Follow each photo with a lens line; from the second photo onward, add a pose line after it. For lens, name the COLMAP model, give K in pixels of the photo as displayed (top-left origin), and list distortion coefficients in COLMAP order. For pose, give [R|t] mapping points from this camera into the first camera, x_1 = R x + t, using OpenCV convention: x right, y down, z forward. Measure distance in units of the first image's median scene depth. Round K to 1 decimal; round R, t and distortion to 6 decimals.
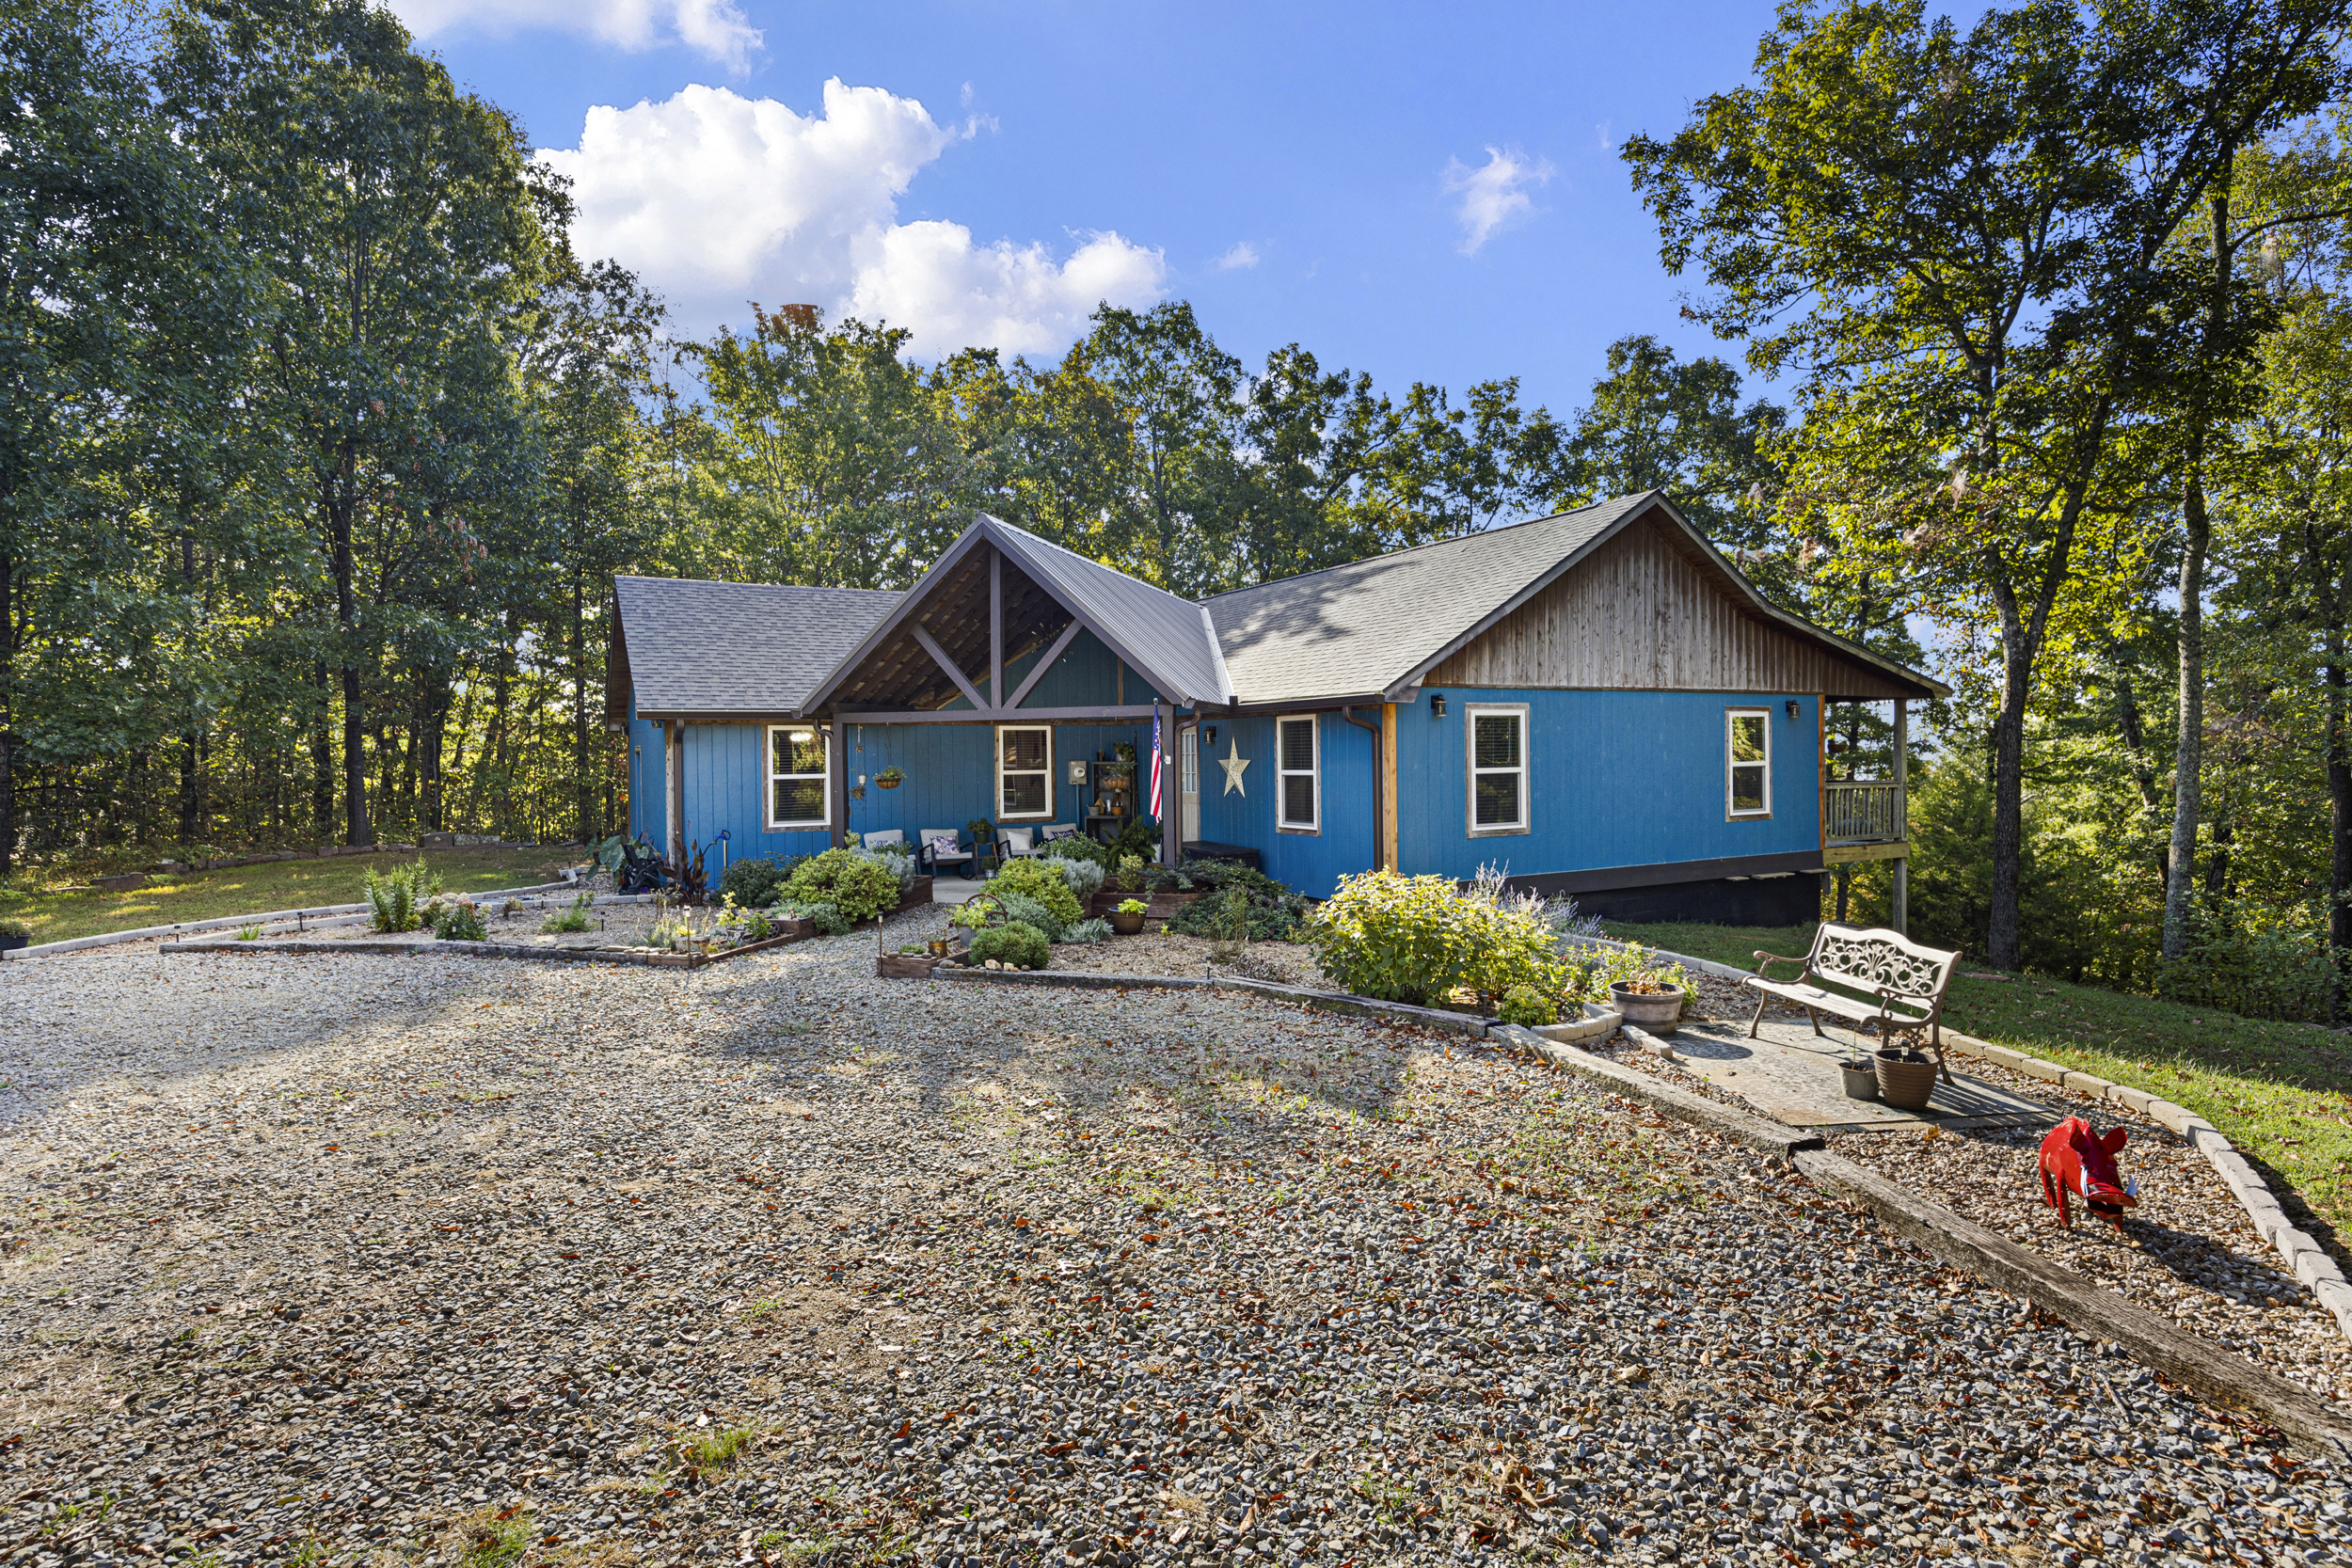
lens RADIAL K [[1198.4, 0, 1184.8], [0, 1198.4, 778.4], [0, 0, 1]] dist [-0.007708, -0.000061]
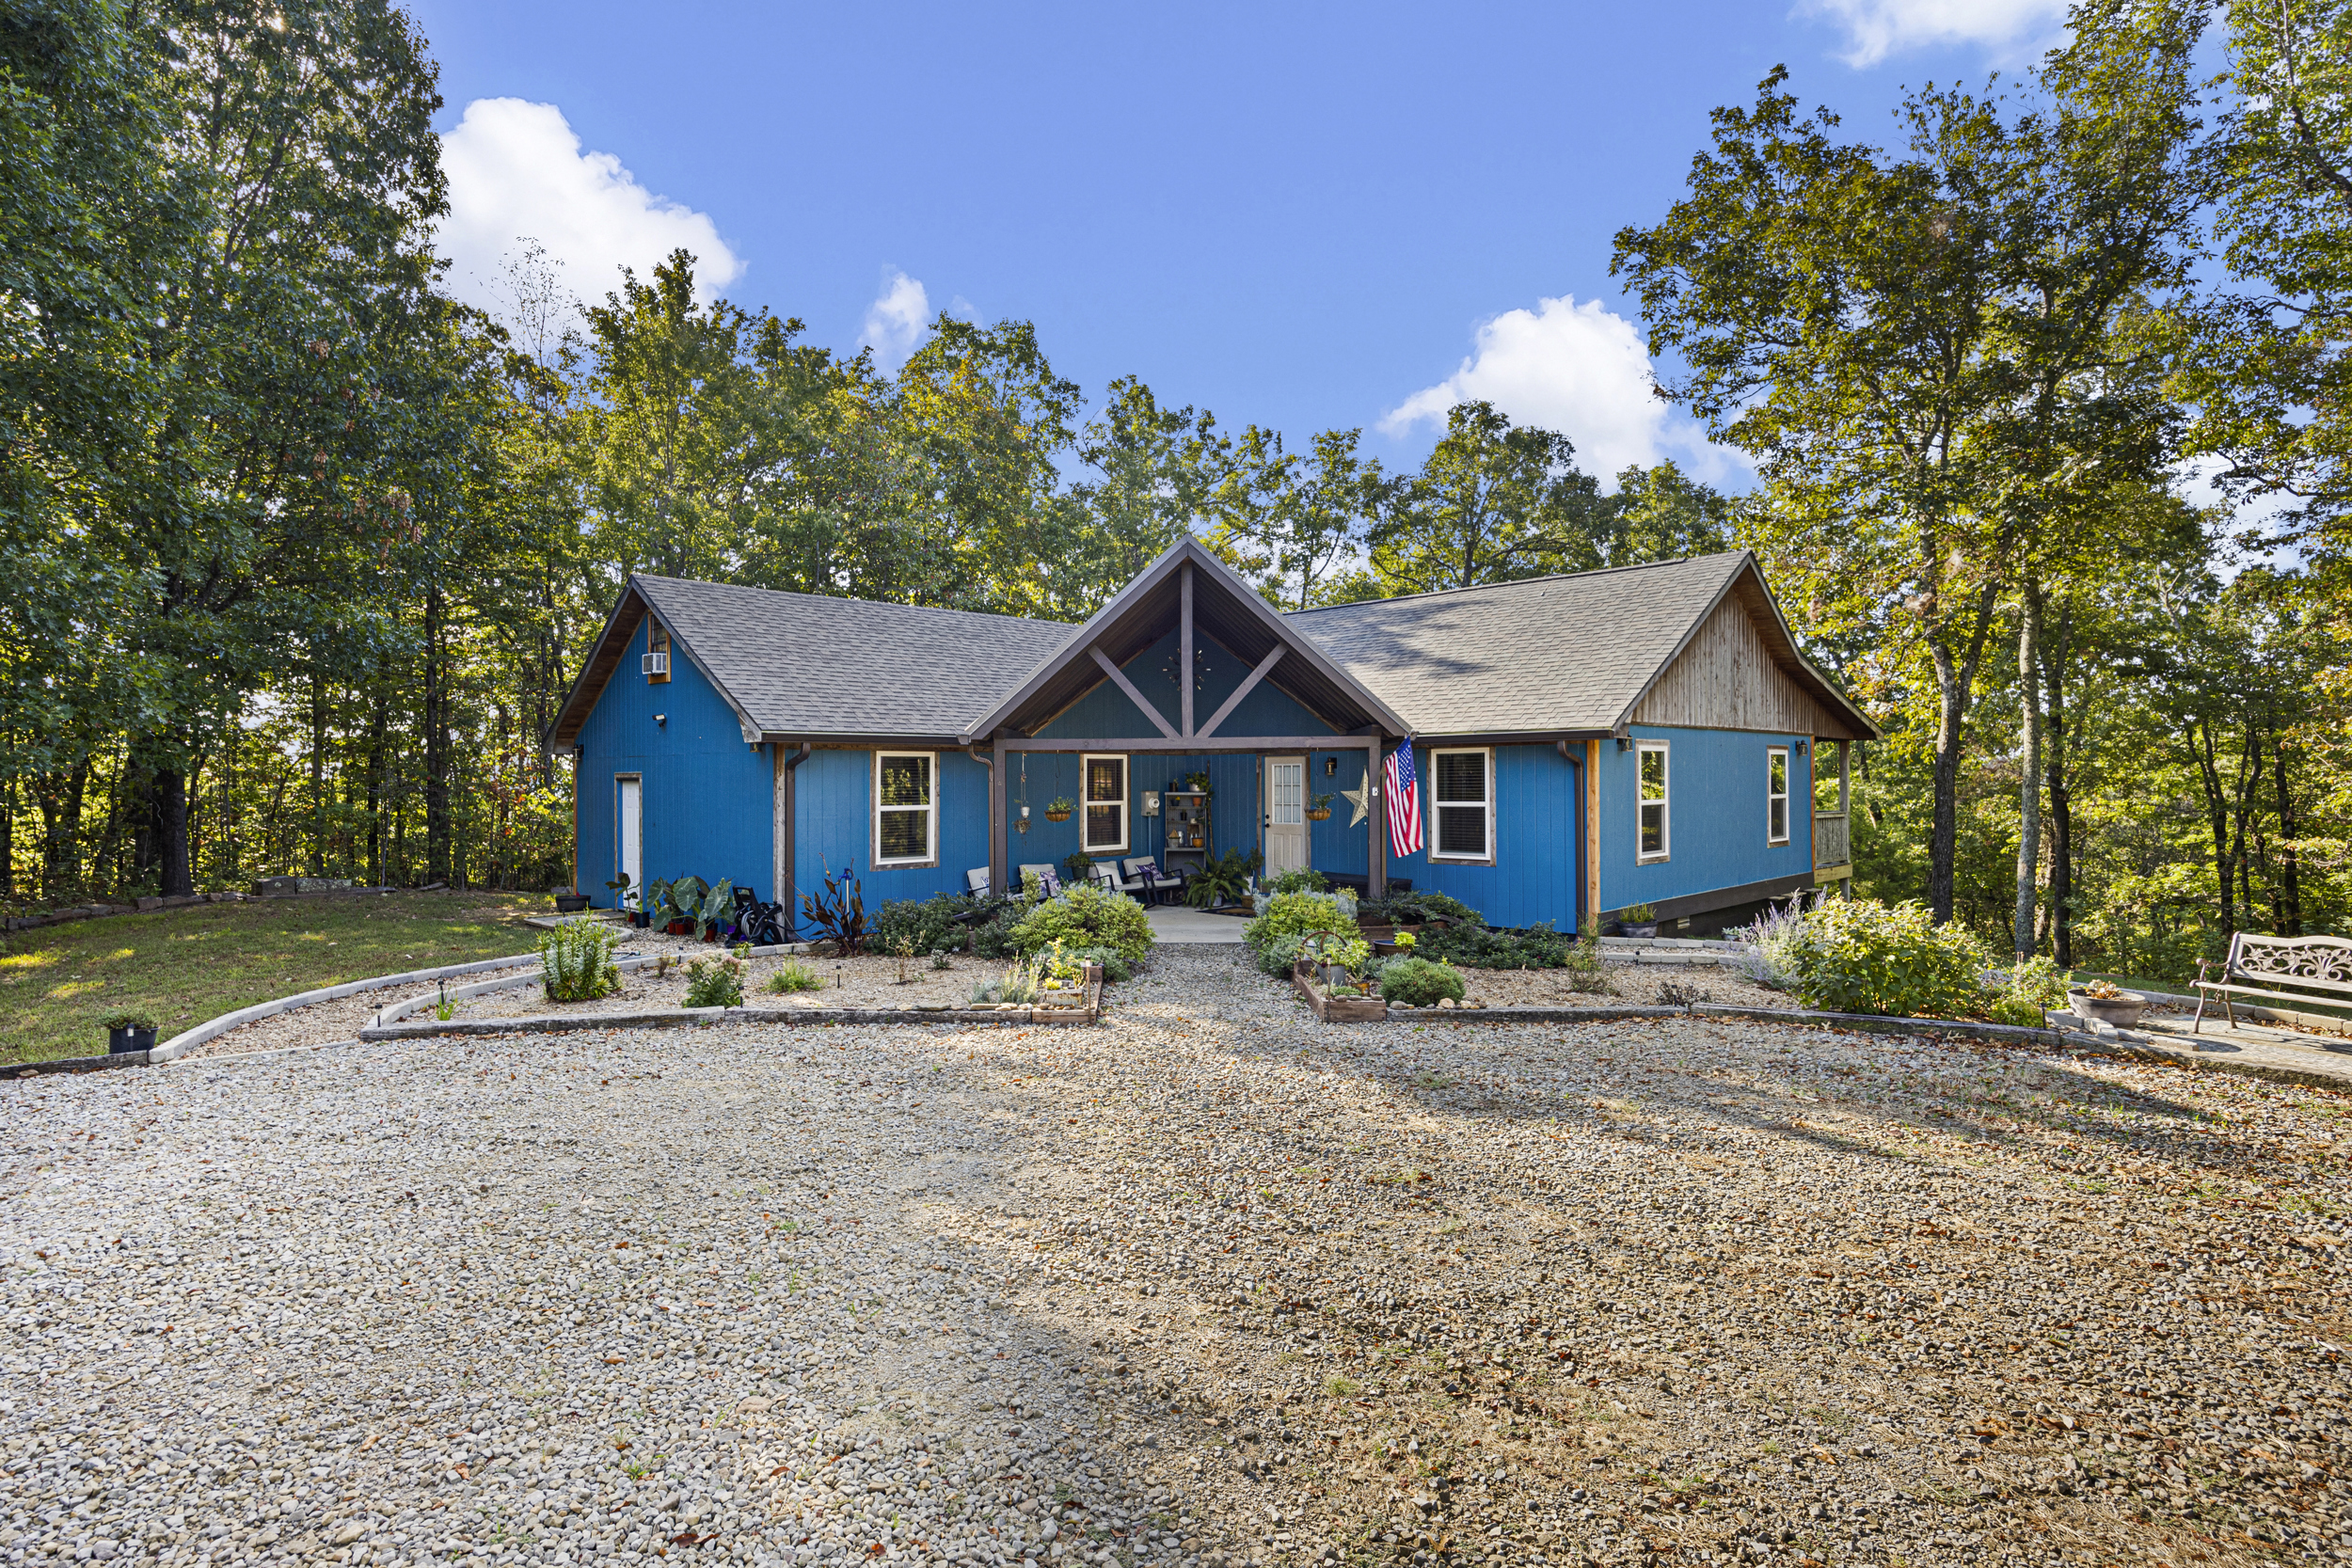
lens RADIAL K [[1198.4, 0, 1180.8], [0, 1198.4, 785.7], [0, 0, 1]] dist [-0.007708, -0.000061]
pose [[0.958988, 0.004234, 0.283415, -0.342776], [0.000820, 0.999843, -0.017713, -0.002111], [-0.283446, 0.017219, 0.958834, 0.069210]]
